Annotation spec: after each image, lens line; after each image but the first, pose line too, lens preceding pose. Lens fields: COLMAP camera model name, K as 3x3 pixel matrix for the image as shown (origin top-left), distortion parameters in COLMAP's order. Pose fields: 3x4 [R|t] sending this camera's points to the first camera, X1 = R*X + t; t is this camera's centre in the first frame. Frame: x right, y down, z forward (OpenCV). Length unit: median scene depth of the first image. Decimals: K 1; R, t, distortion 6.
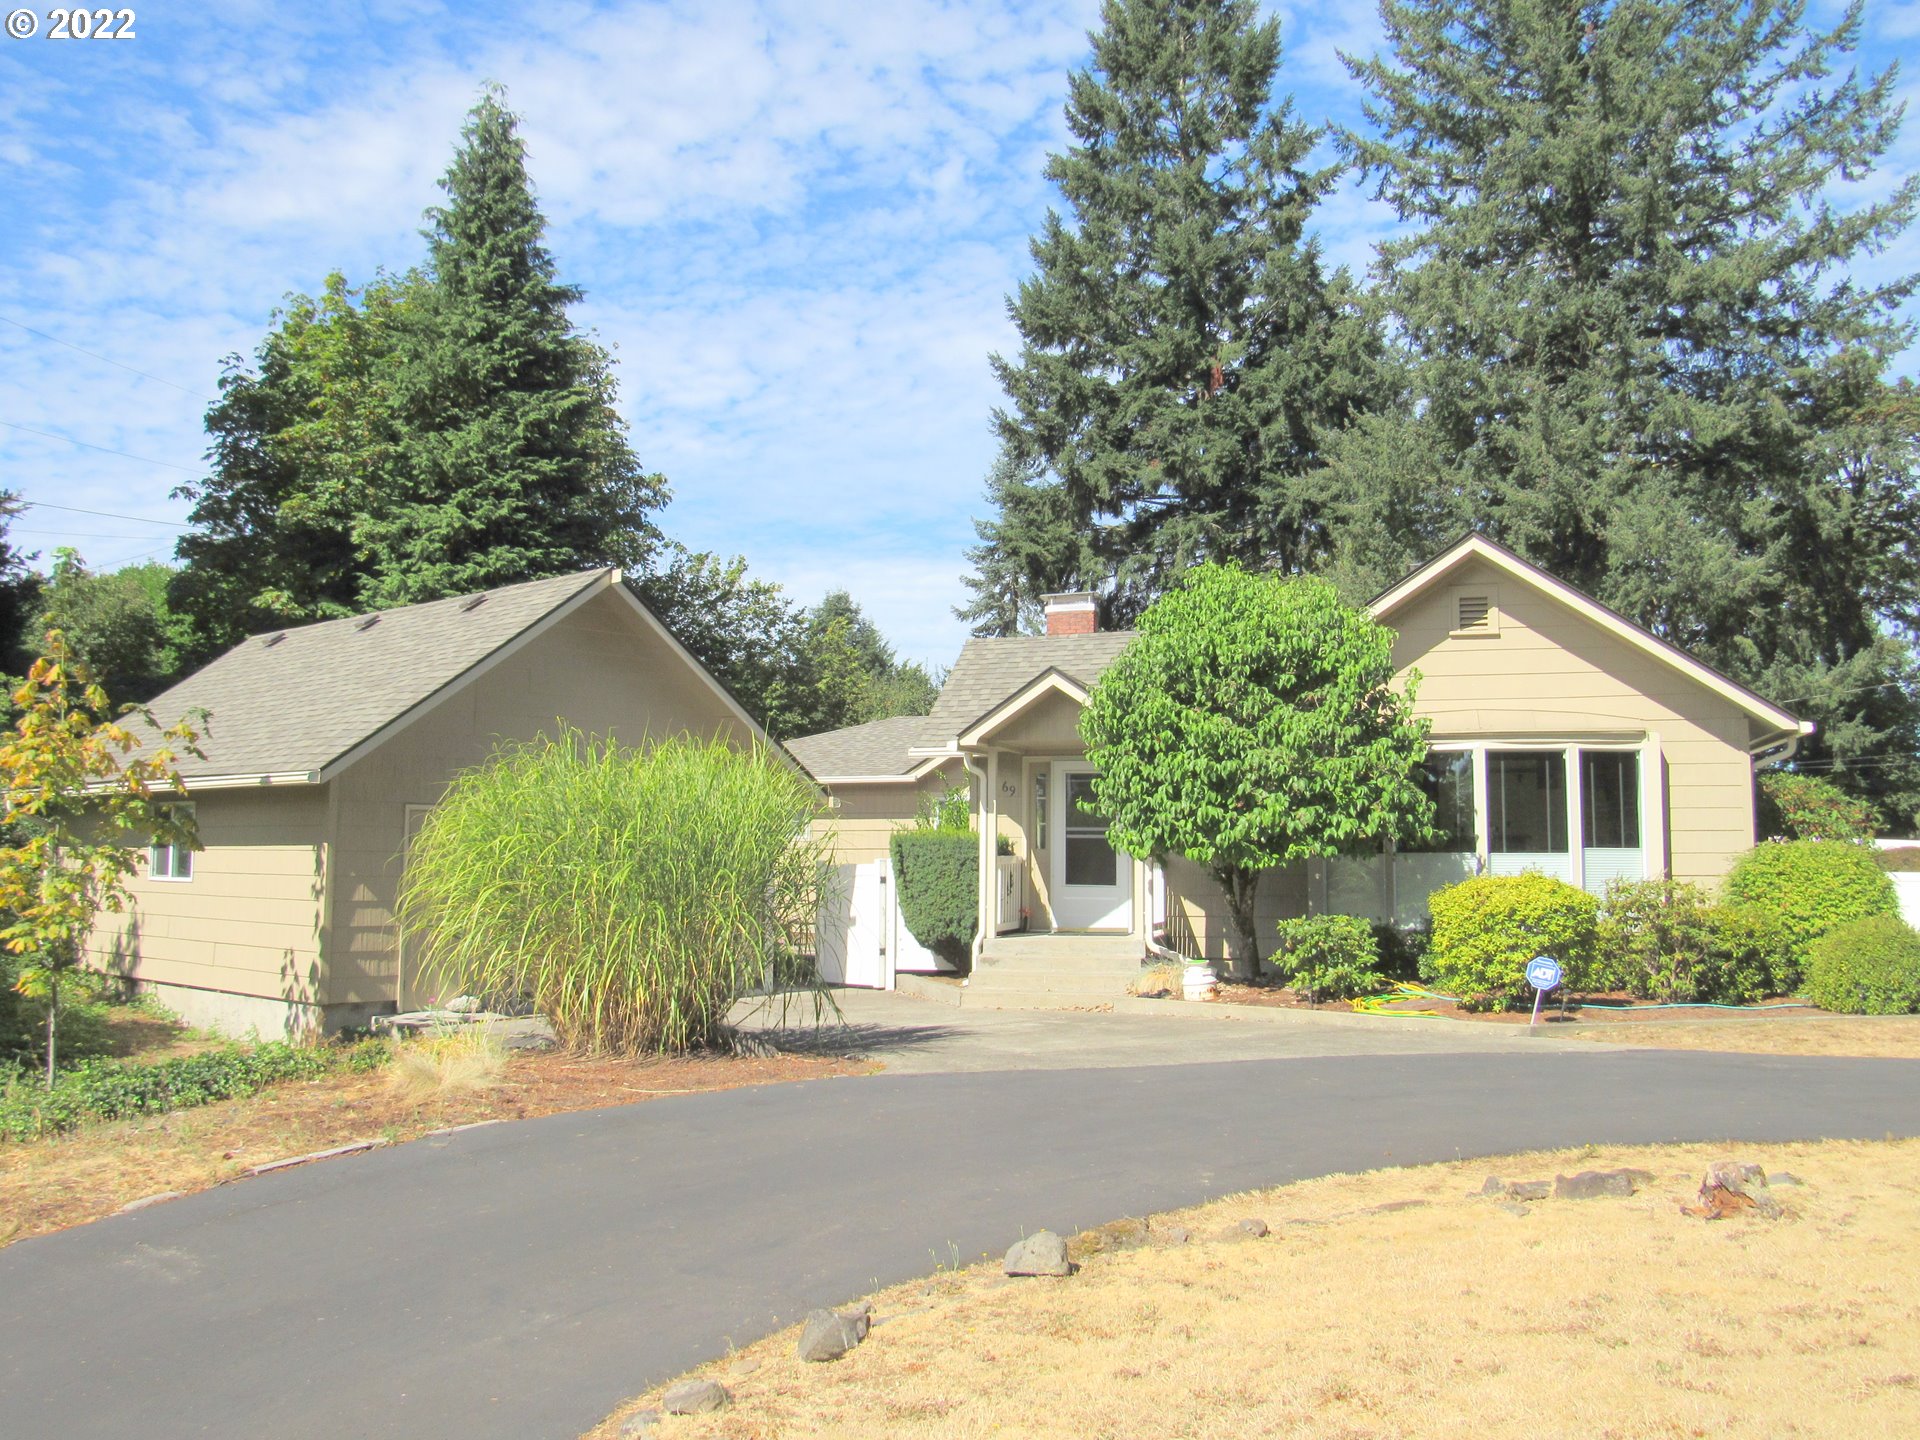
lens RADIAL K [[1696.9, 0, 964.3], [0, 1696.9, 751.0], [0, 0, 1]] dist [-0.011016, -0.006866]
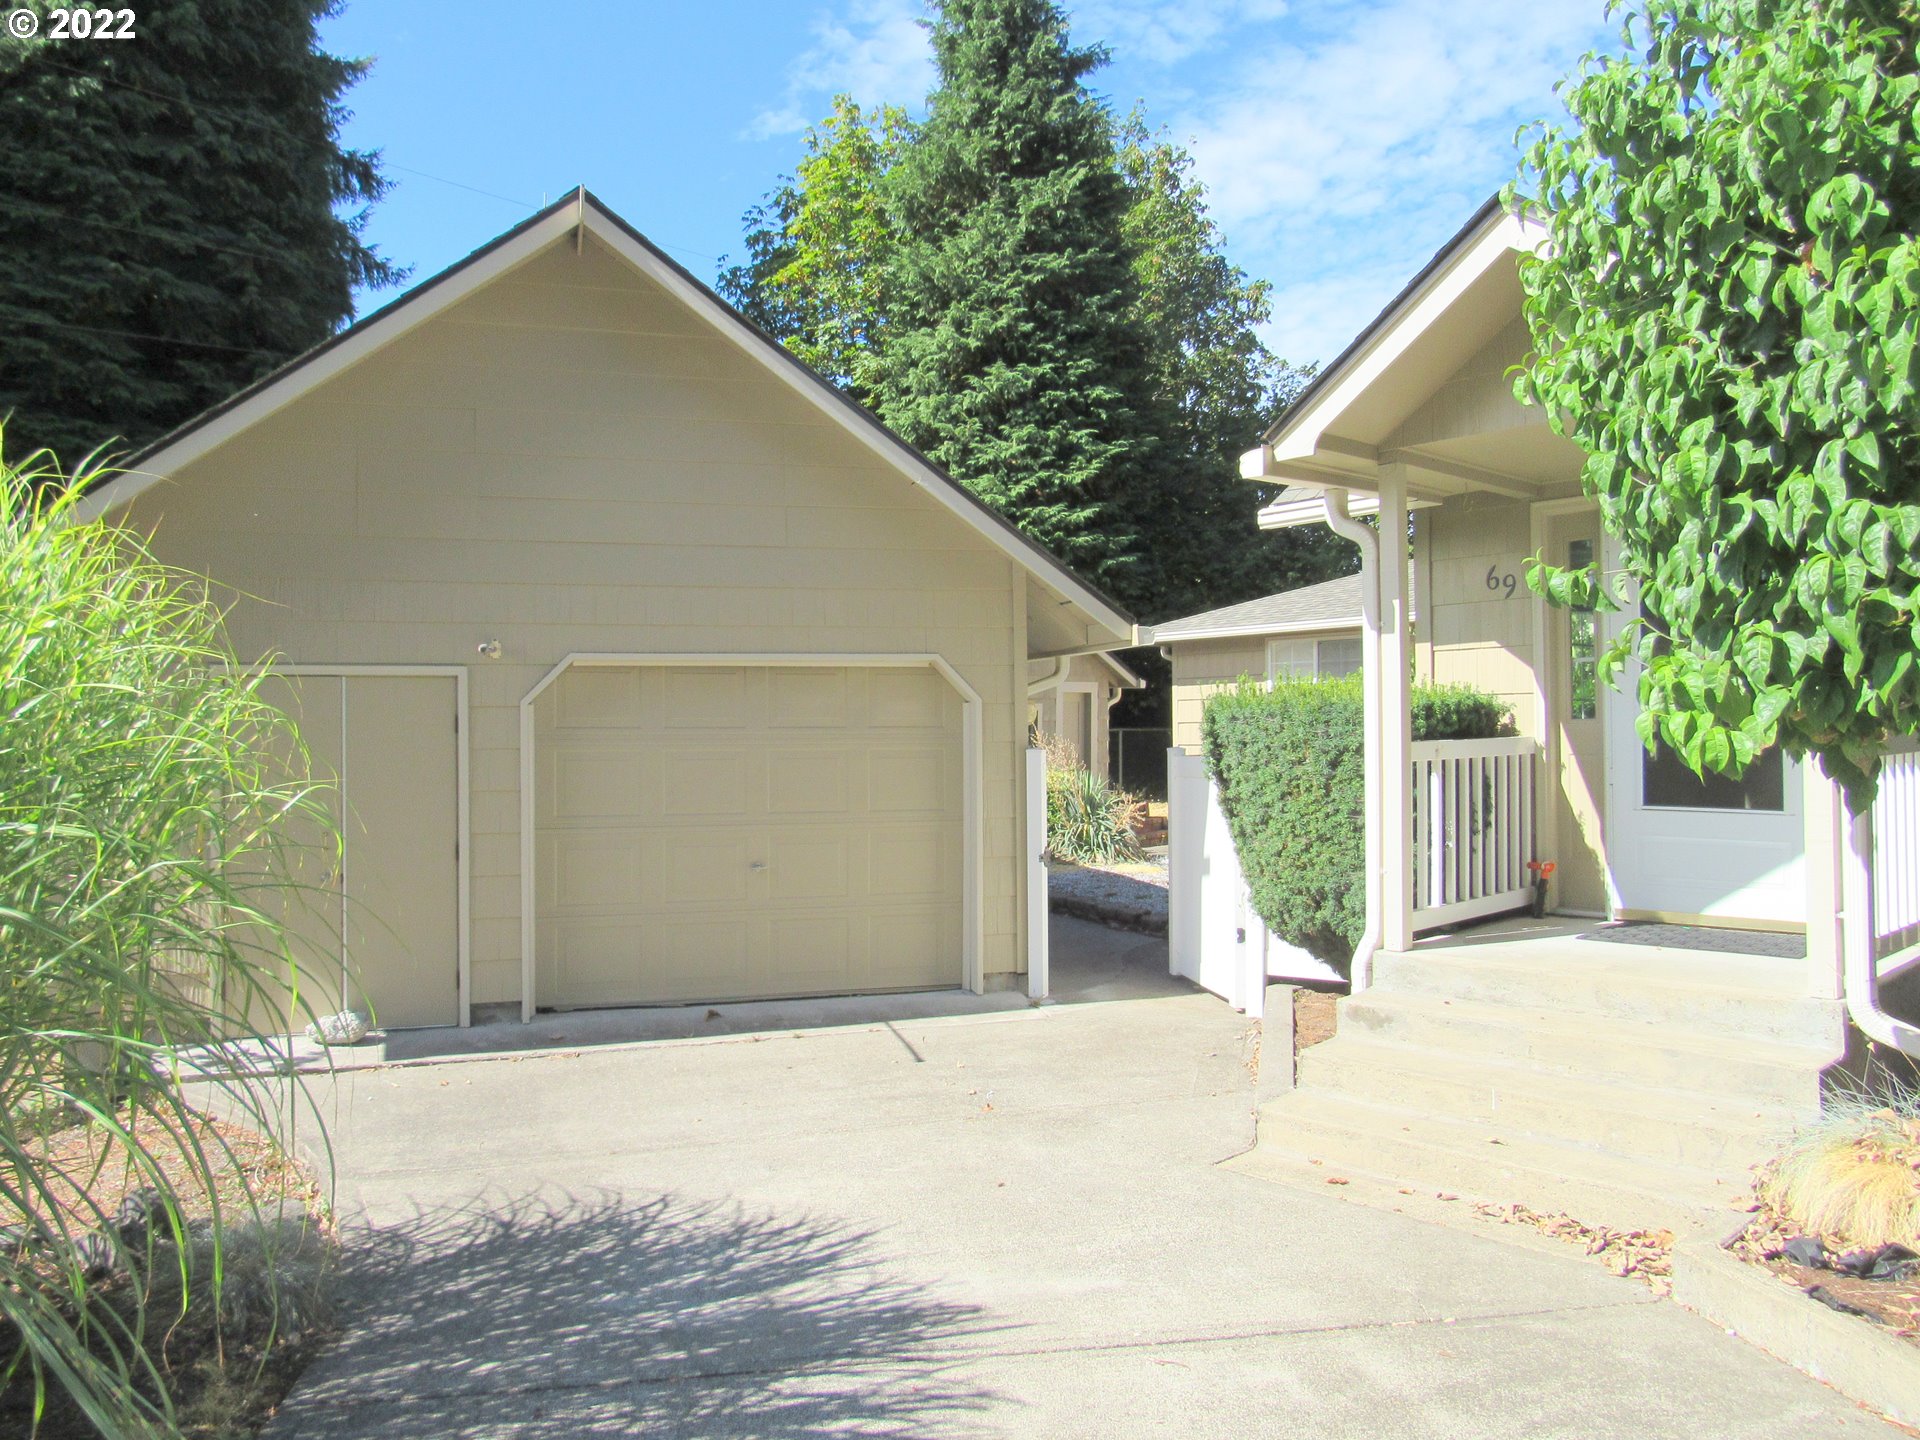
lens RADIAL K [[1372.2, 0, 960.0], [0, 1372.2, 720.0], [0, 0, 1]] dist [-0.007656, -0.007384]
pose [[0.854358, -0.021821, -0.519227, 0.056959], [0.053512, 0.997501, 0.046130, 0.021662], [0.516923, -0.067197, 0.853390, 0.401373]]
